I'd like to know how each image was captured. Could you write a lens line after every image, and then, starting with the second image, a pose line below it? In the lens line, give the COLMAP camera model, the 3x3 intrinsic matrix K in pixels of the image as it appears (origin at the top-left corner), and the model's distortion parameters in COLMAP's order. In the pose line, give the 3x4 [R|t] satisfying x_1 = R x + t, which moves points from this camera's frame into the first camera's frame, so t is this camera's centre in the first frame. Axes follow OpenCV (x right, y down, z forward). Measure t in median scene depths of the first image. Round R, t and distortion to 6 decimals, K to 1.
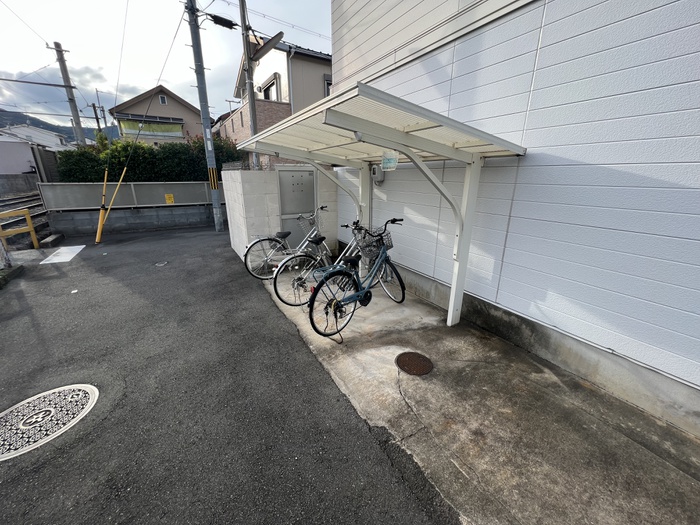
lens RADIAL K [[279.8, 0, 348.3], [0, 279.8, 260.0], [0, 0, 1]] dist [-0.003650, 0.000063]
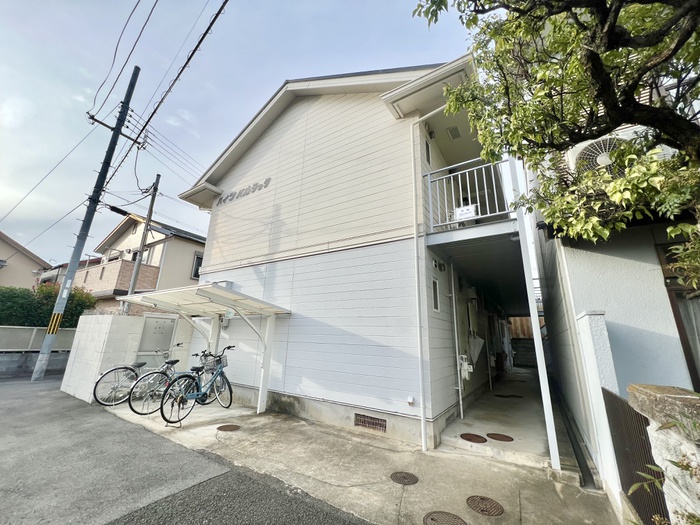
lens RADIAL K [[279.8, 0, 350.8], [0, 279.8, 260.5], [0, 0, 1]] dist [-0.003650, 0.000063]
pose [[0.891615, 0.147114, 0.428229, 0.019579], [0.104575, 0.853274, -0.510869, 0.378597], [-0.440553, 0.500281, 0.745408, -0.910694]]
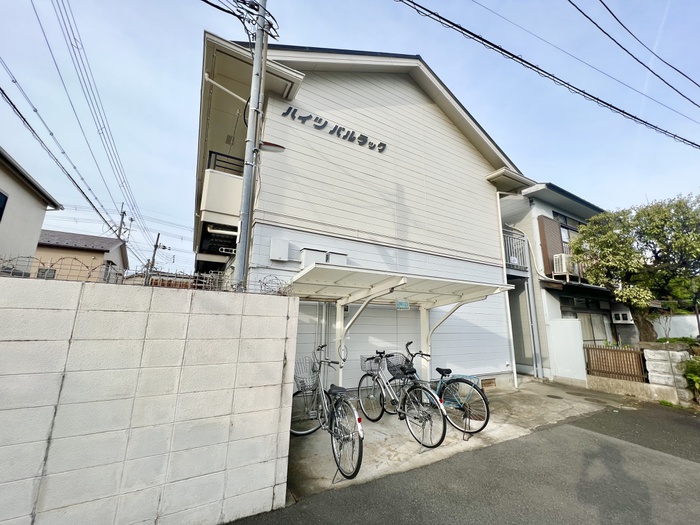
lens RADIAL K [[279.8, 0, 346.9], [0, 279.8, 259.3], [0, 0, 1]] dist [-0.003650, 0.000063]
pose [[0.019850, 0.208244, 0.977875, -1.484659], [0.268360, 0.941067, -0.205853, -0.372953], [-0.963114, 0.266509, -0.037204, 1.359538]]
